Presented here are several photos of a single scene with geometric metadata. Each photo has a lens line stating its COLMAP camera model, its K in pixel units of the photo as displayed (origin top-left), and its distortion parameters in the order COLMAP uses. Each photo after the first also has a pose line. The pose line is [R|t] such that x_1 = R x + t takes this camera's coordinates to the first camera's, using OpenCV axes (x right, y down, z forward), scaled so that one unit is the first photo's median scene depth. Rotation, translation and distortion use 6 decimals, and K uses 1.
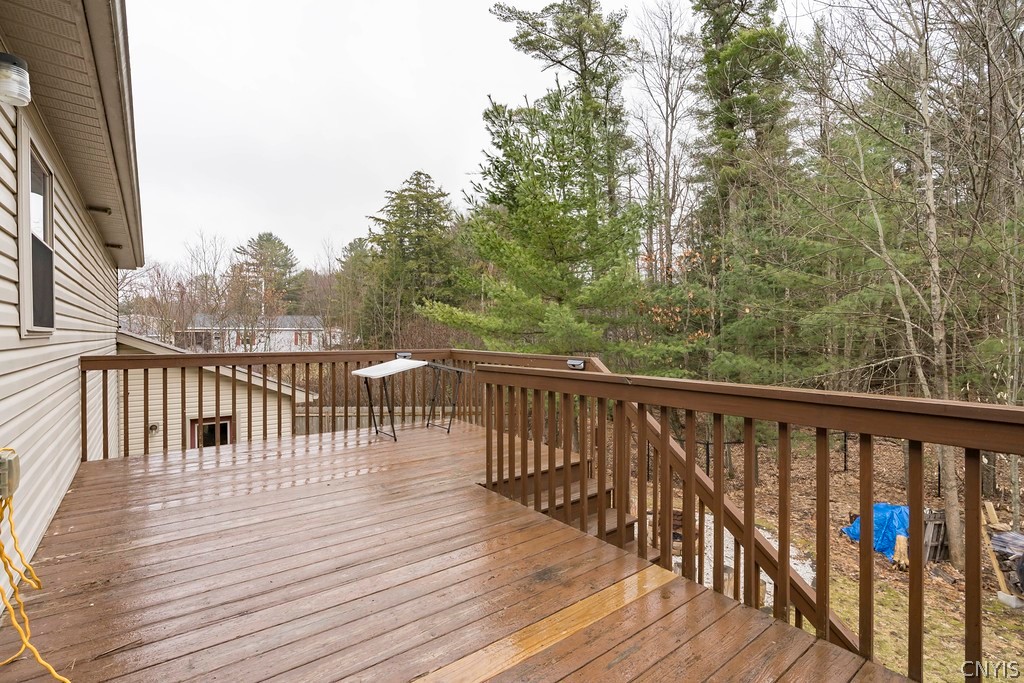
lens RADIAL K [[464.2, 0, 514.6], [0, 464.2, 337.8], [0, 0, 1]] dist [0.001222, 0.000447]
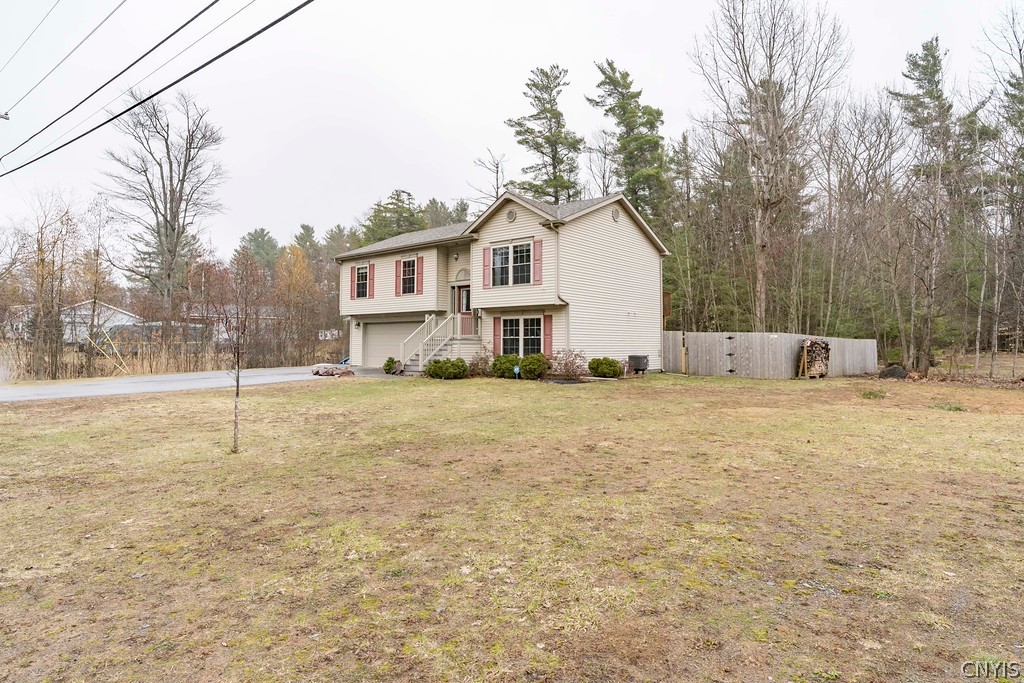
lens RADIAL K [[575.1, 0, 512.4], [0, 575.1, 342.5], [0, 0, 1]] dist [0.002678, 0.000159]
pose [[0.973274, 0.003272, 0.229624, -0.468125], [-0.000263, 0.999914, -0.013135, 0.118935], [-0.229647, 0.012723, 0.973191, -0.960638]]
